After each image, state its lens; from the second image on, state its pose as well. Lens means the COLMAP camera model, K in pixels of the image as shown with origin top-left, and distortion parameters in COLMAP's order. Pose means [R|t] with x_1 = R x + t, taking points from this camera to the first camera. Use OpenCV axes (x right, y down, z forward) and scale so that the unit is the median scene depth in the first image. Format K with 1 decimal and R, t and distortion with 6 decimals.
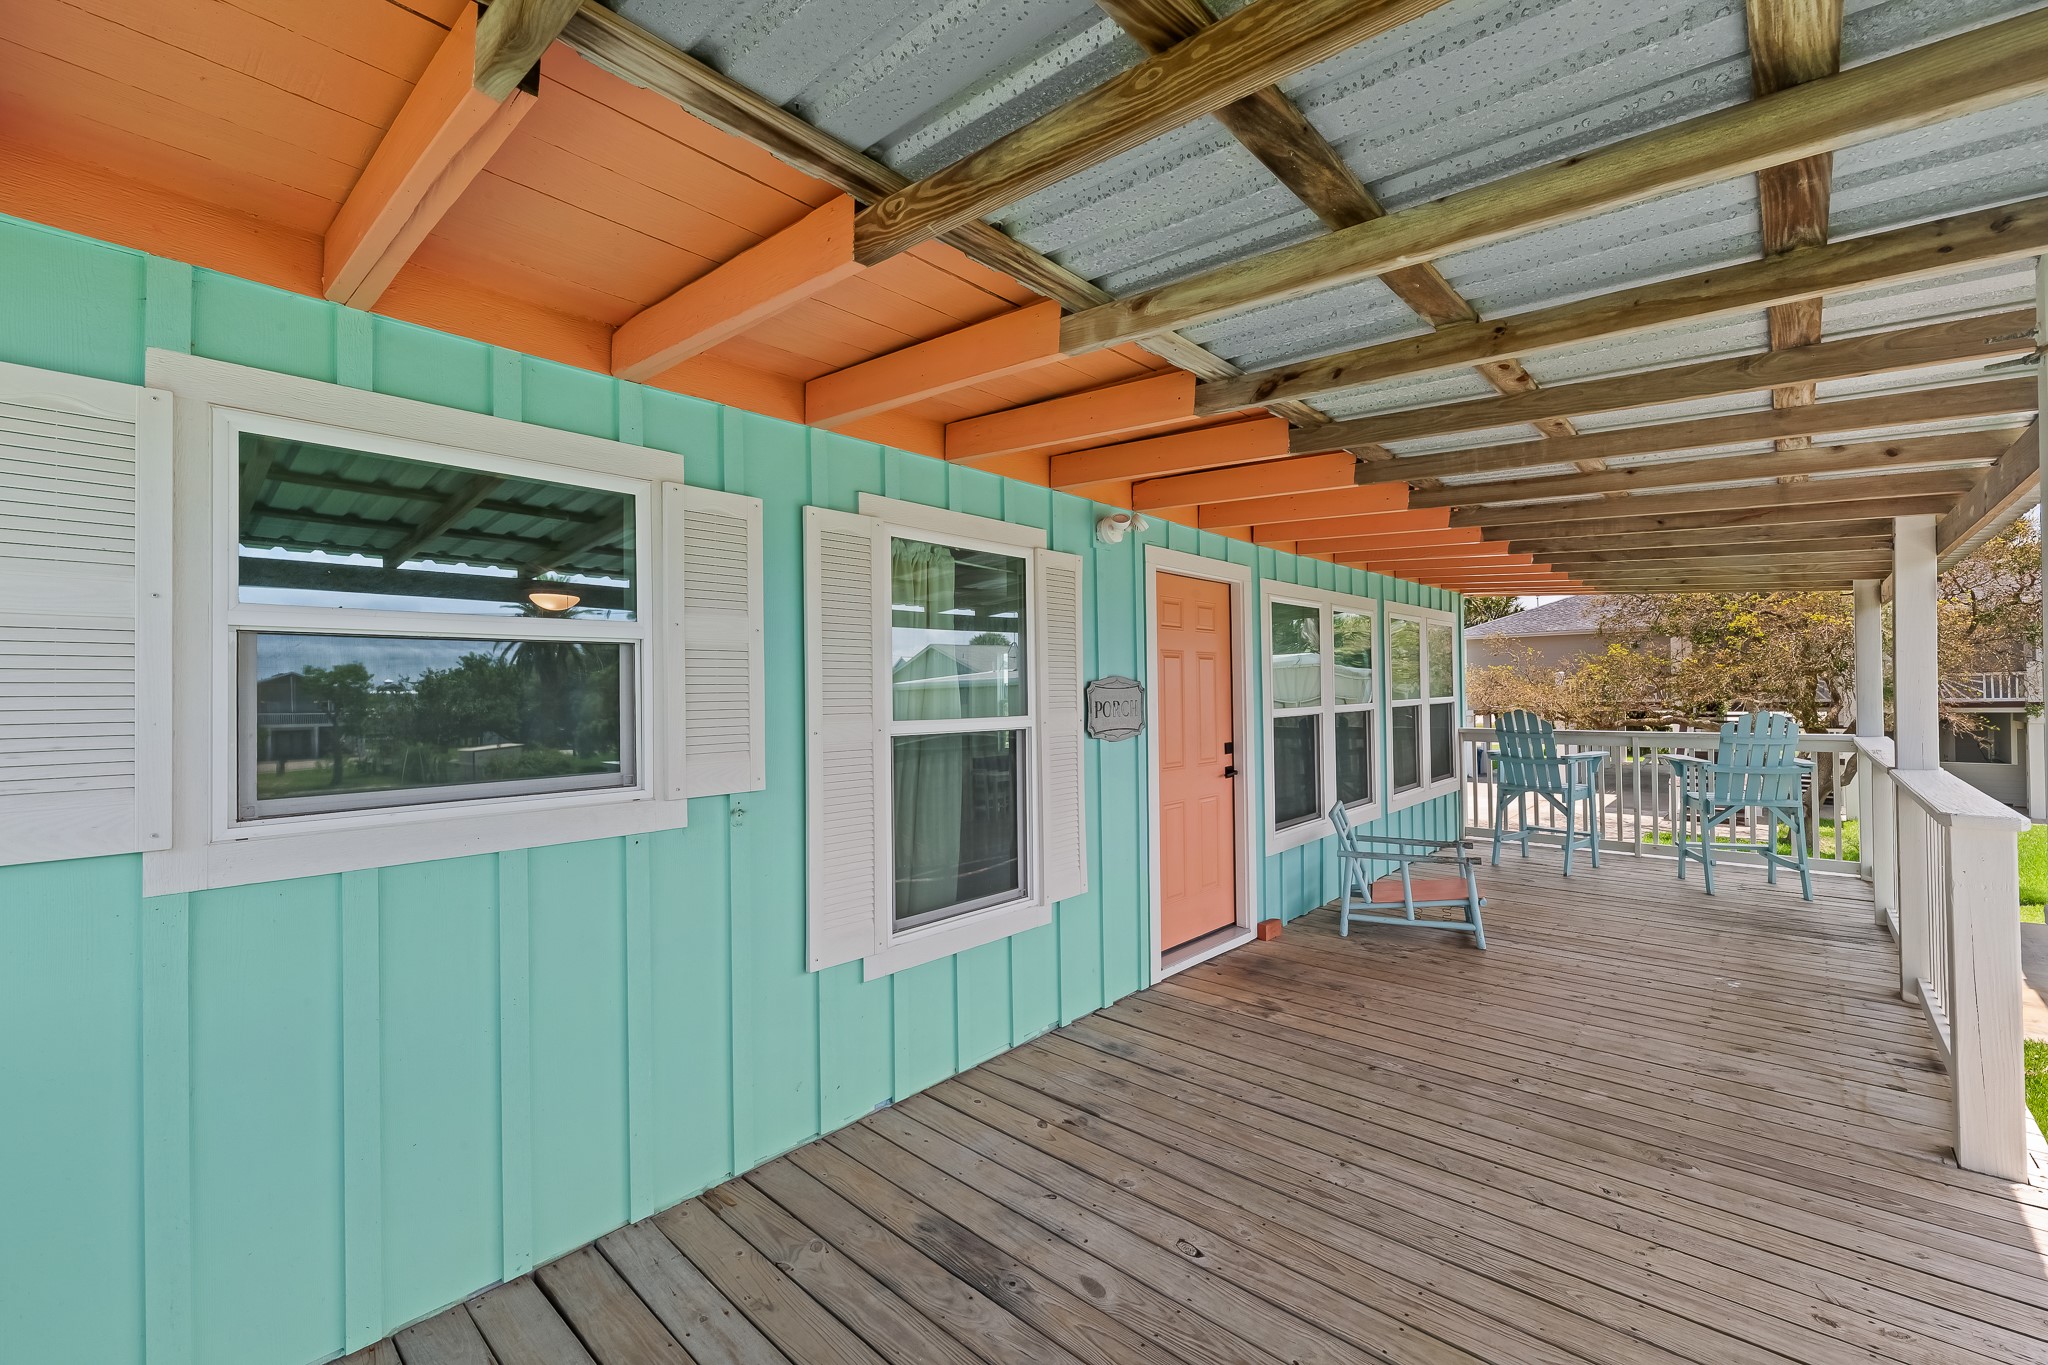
lens RADIAL K [[842.5, 0, 1024.0], [0, 842.5, 682.5], [0, 0, 1]] dist [-0.000690, -0.000083]
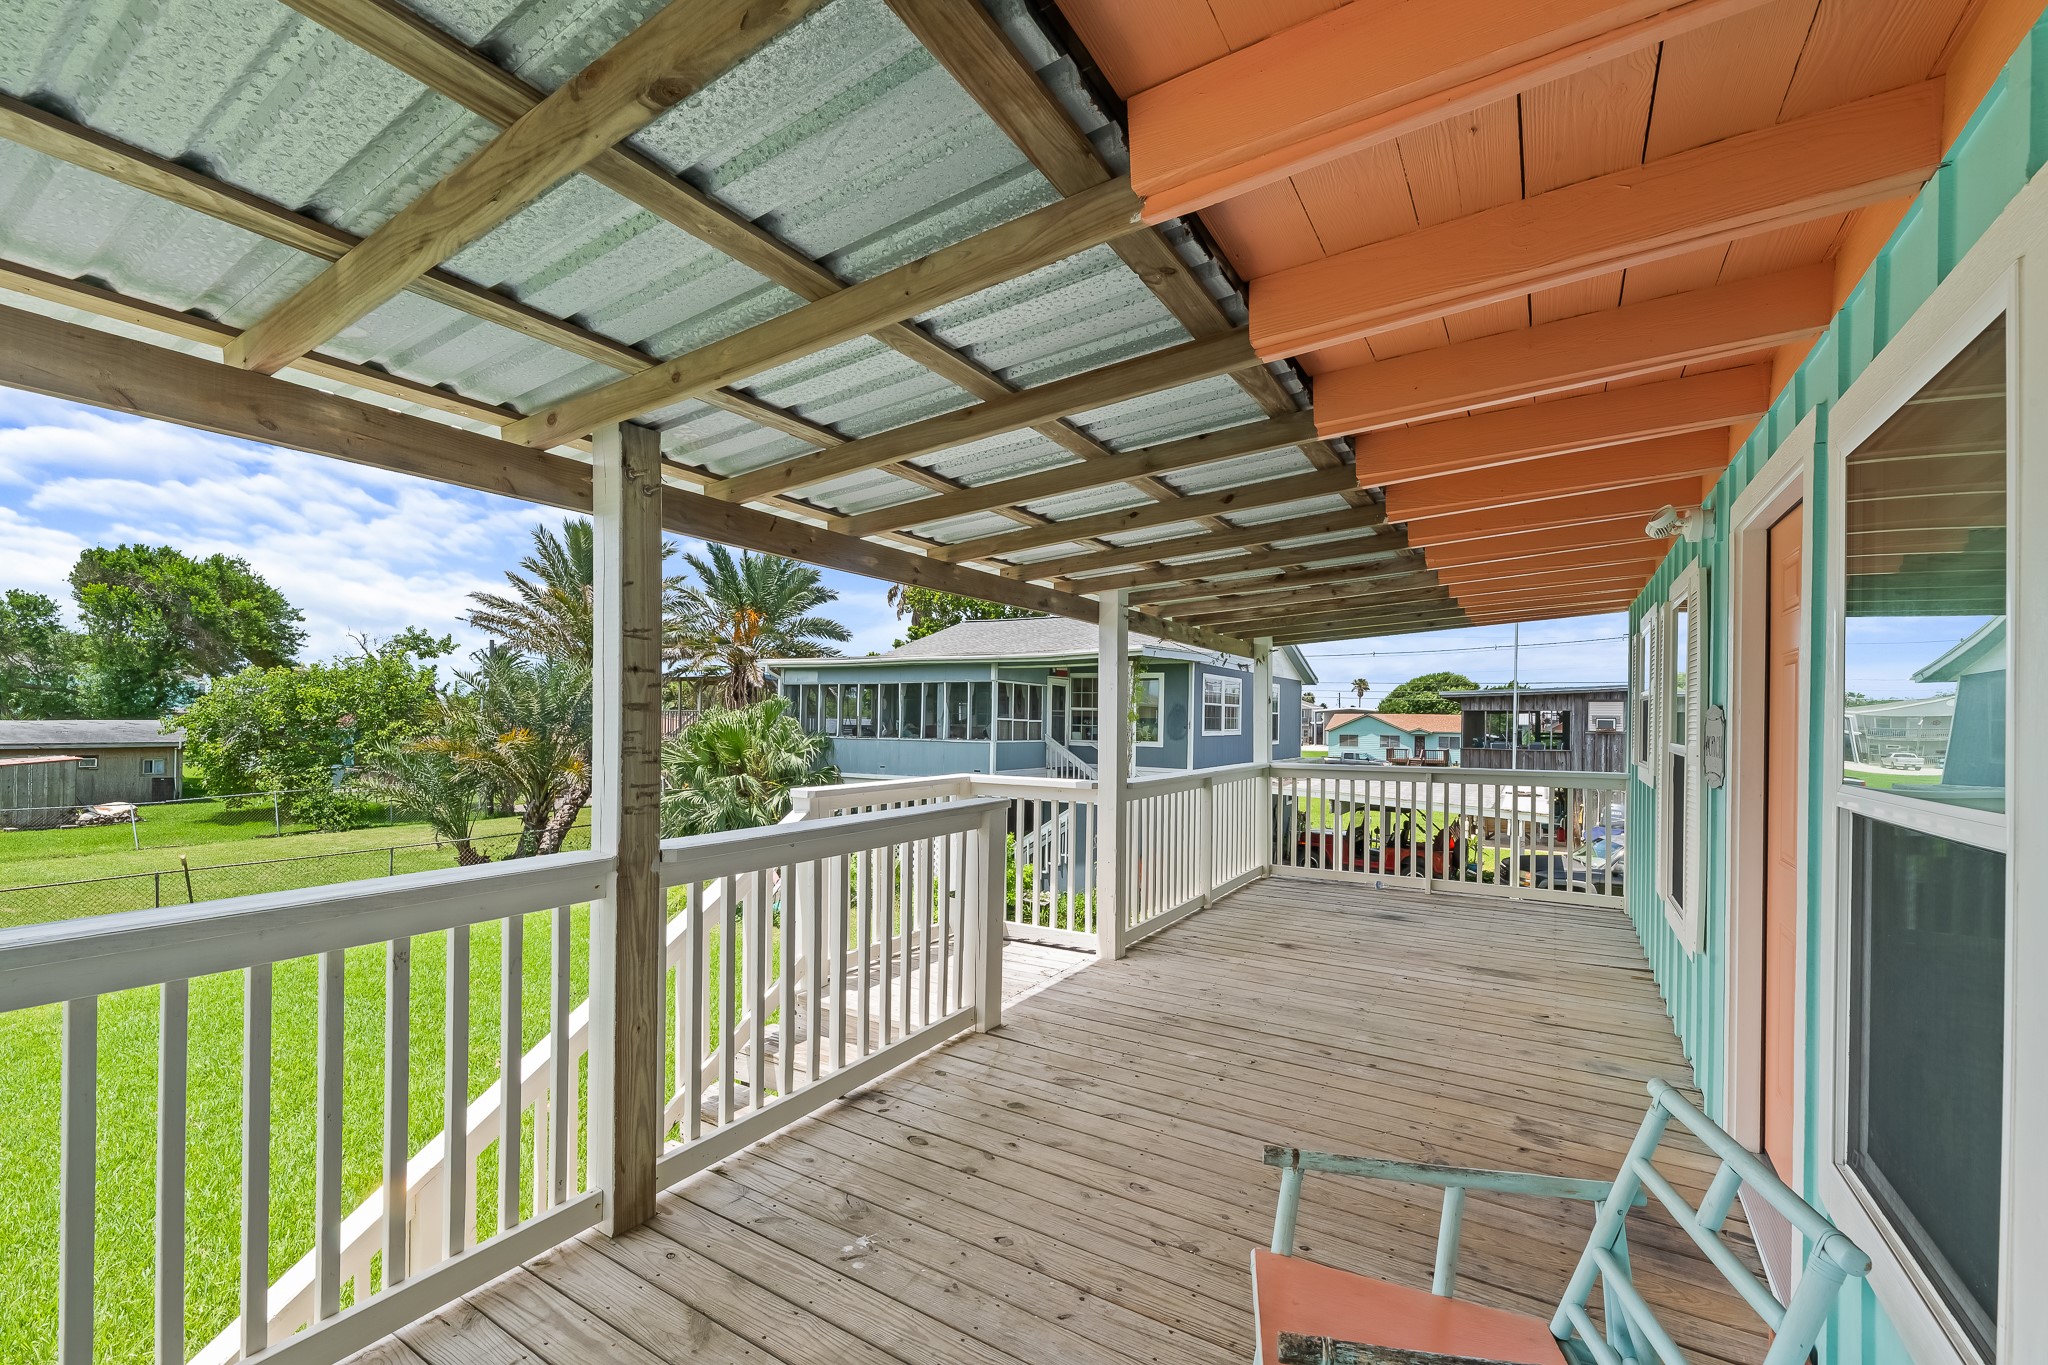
lens RADIAL K [[831.1, 0, 1020.2], [0, 831.1, 719.6], [0, 0, 1]] dist [0.000881, 0.000032]
pose [[-0.985415, 0.002190, -0.170157, 0.999273], [0.003183, 0.999979, -0.005564, 0.008750], [0.170141, -0.006025, -0.985401, 1.896912]]
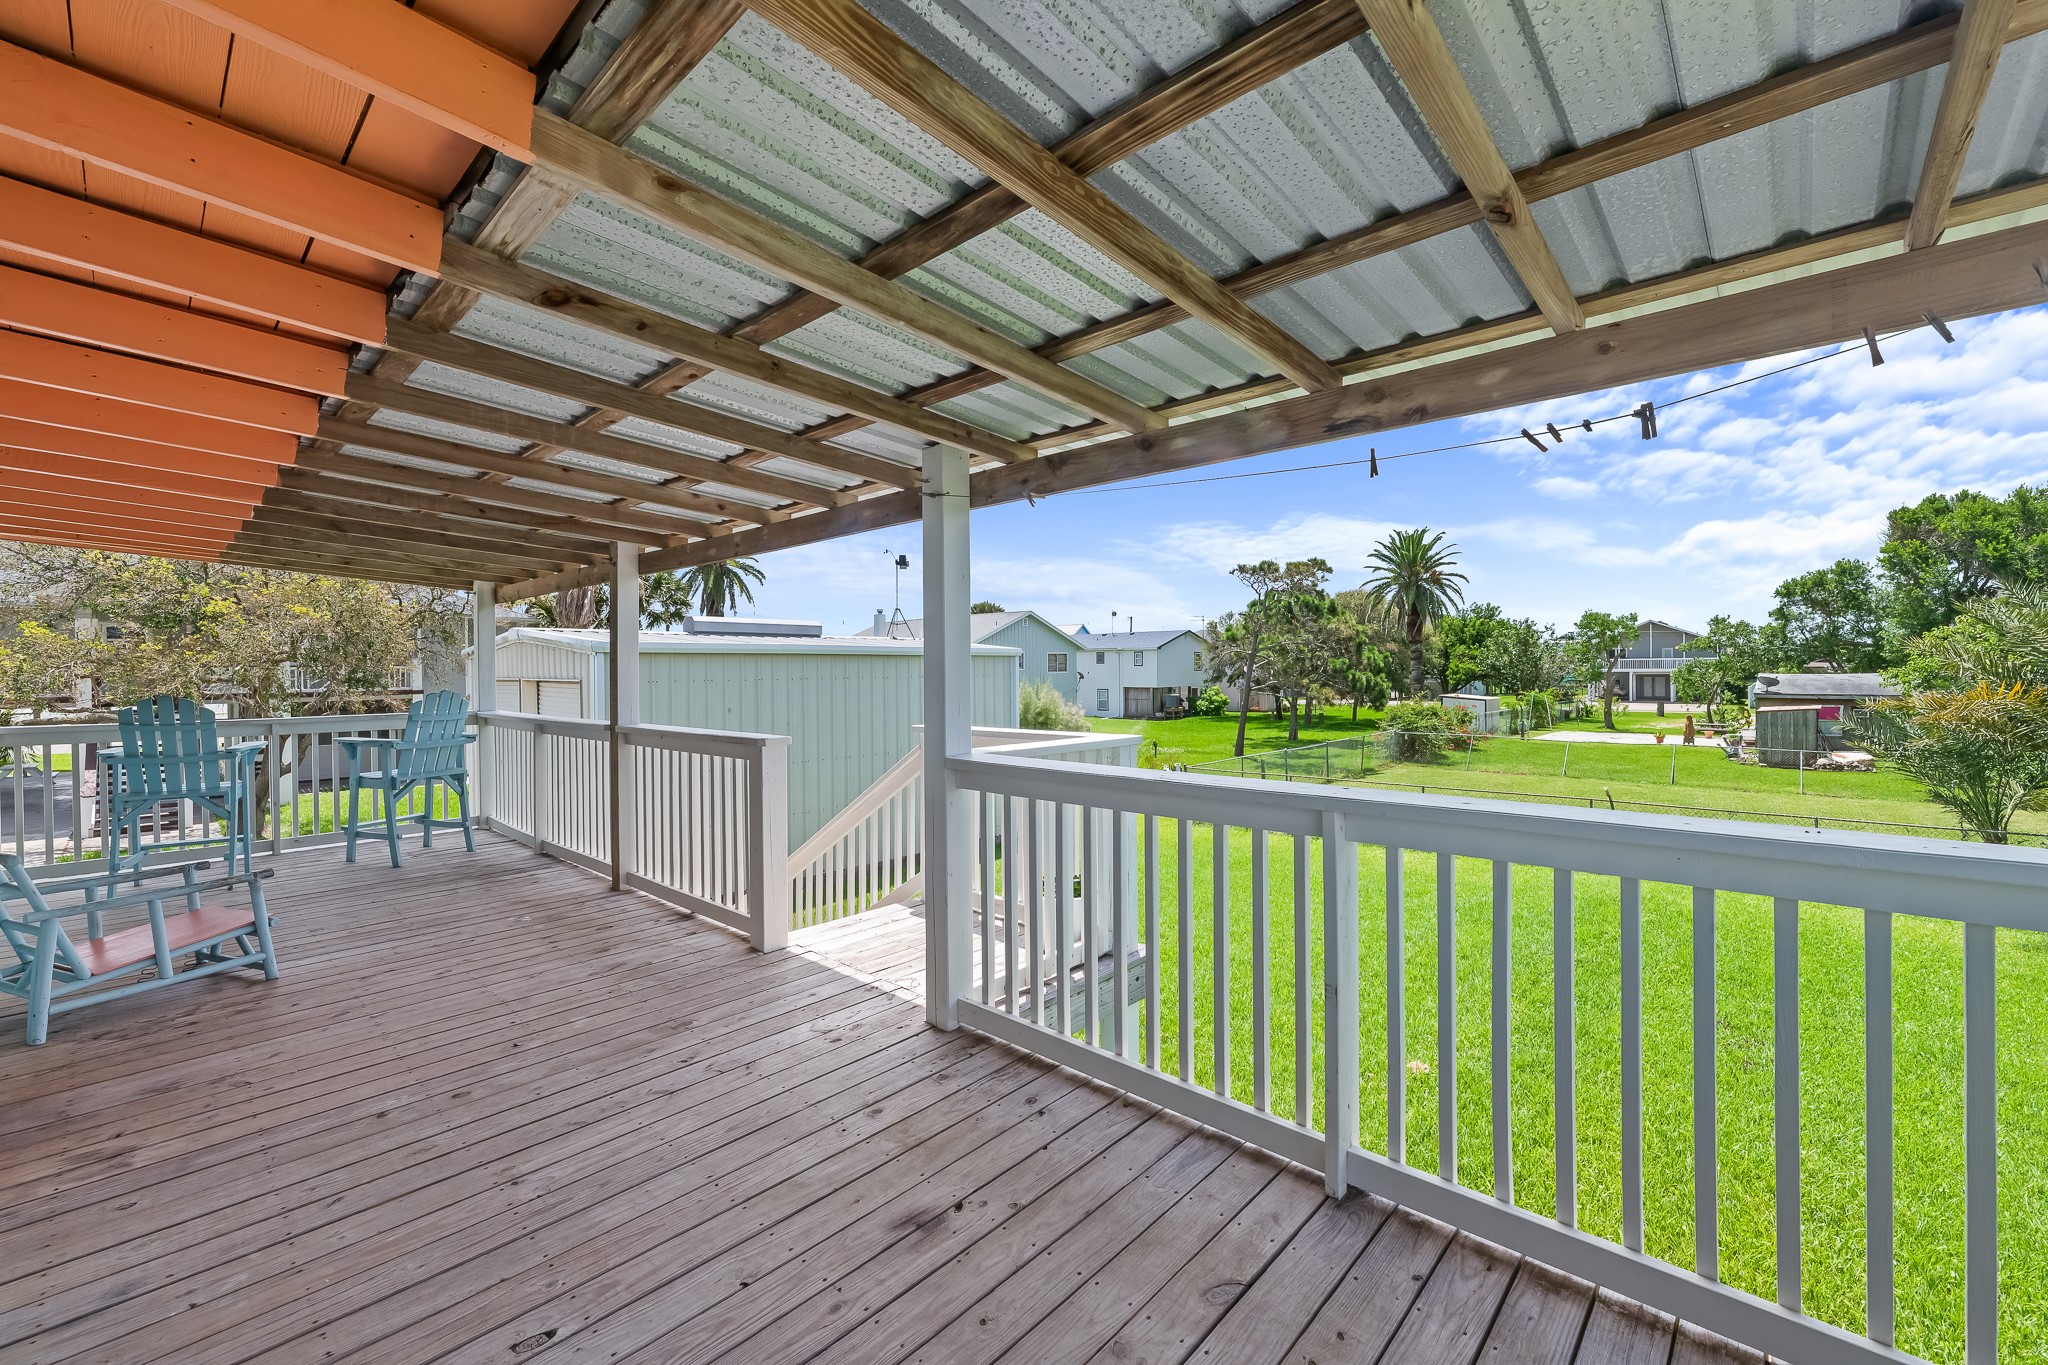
lens RADIAL K [[830.0, 0, 1055.8], [0, 830.0, 678.0], [0, 0, 1]] dist [-0.000572, -0.000093]
pose [[-0.008460, 0.001279, 0.999963, -0.383263], [-0.002619, 0.999996, -0.001301, 0.028340], [-0.999961, -0.002629, -0.008456, 0.331723]]
